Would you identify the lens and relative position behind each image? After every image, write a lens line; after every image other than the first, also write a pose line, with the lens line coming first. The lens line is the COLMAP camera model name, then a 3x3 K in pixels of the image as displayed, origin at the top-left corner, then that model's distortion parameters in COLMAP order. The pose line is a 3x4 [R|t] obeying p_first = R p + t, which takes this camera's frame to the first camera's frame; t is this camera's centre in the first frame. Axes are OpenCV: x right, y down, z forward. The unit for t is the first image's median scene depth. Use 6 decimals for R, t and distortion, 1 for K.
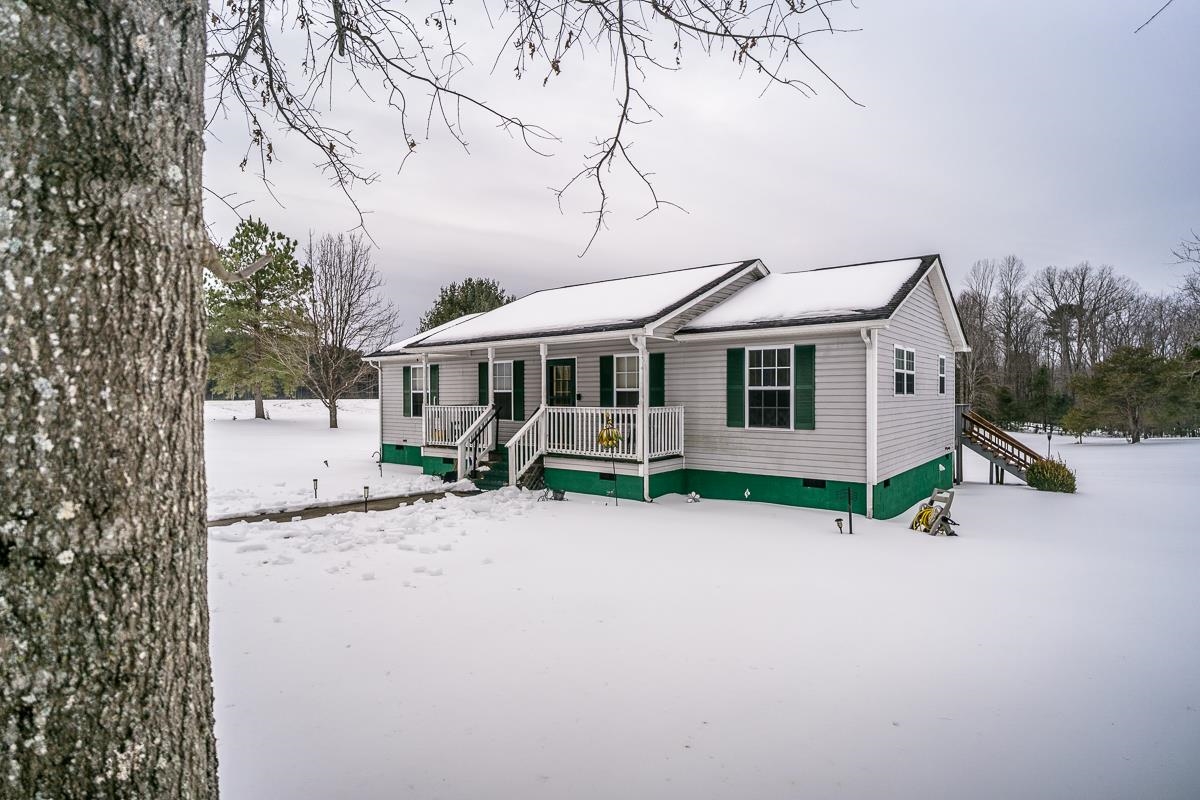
lens RADIAL K [[624.1, 0, 590.8], [0, 624.1, 400.0], [0, 0, 1]] dist [0.023315, 0.000102]
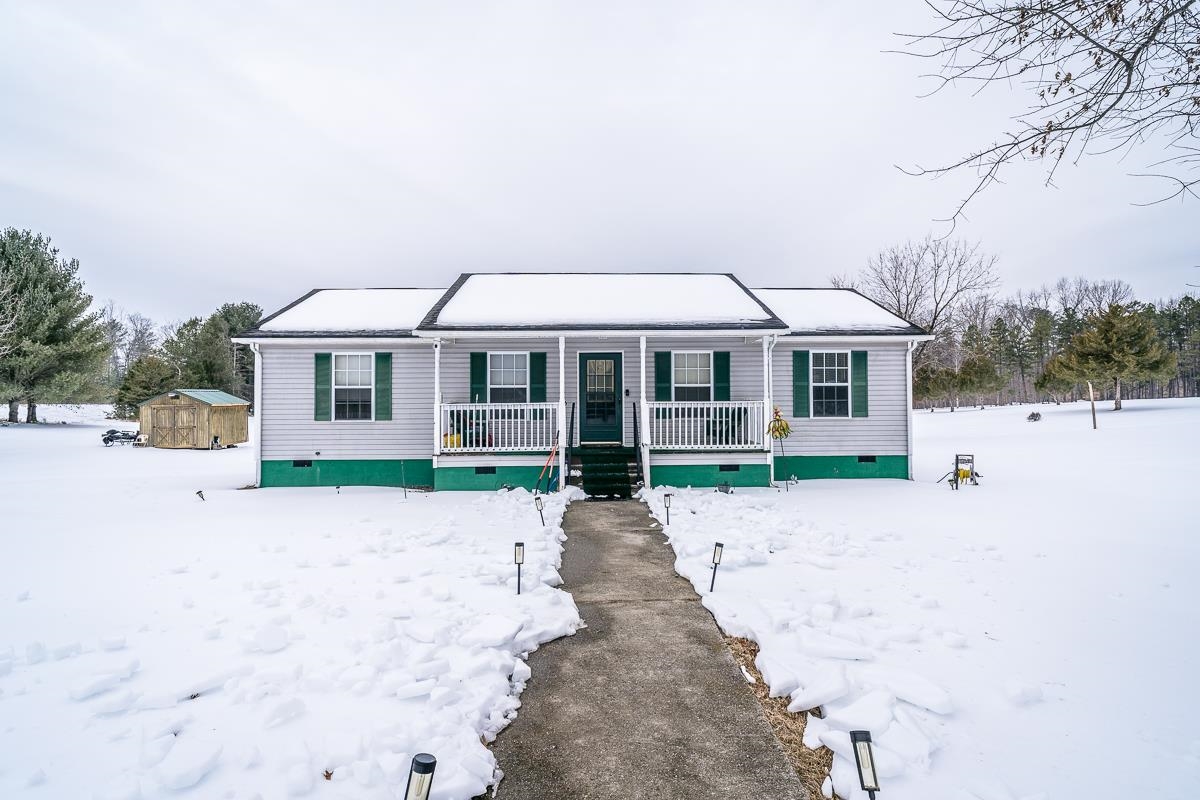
lens RADIAL K [[624.1, 0, 577.8], [0, 624.1, 386.9], [0, 0, 1]] dist [0.023315, 0.000102]
pose [[0.766716, 0.004373, 0.641972, -0.748321], [0.008065, 0.999832, -0.016442, 0.001896], [-0.641936, 0.017784, 0.766552, 0.317210]]
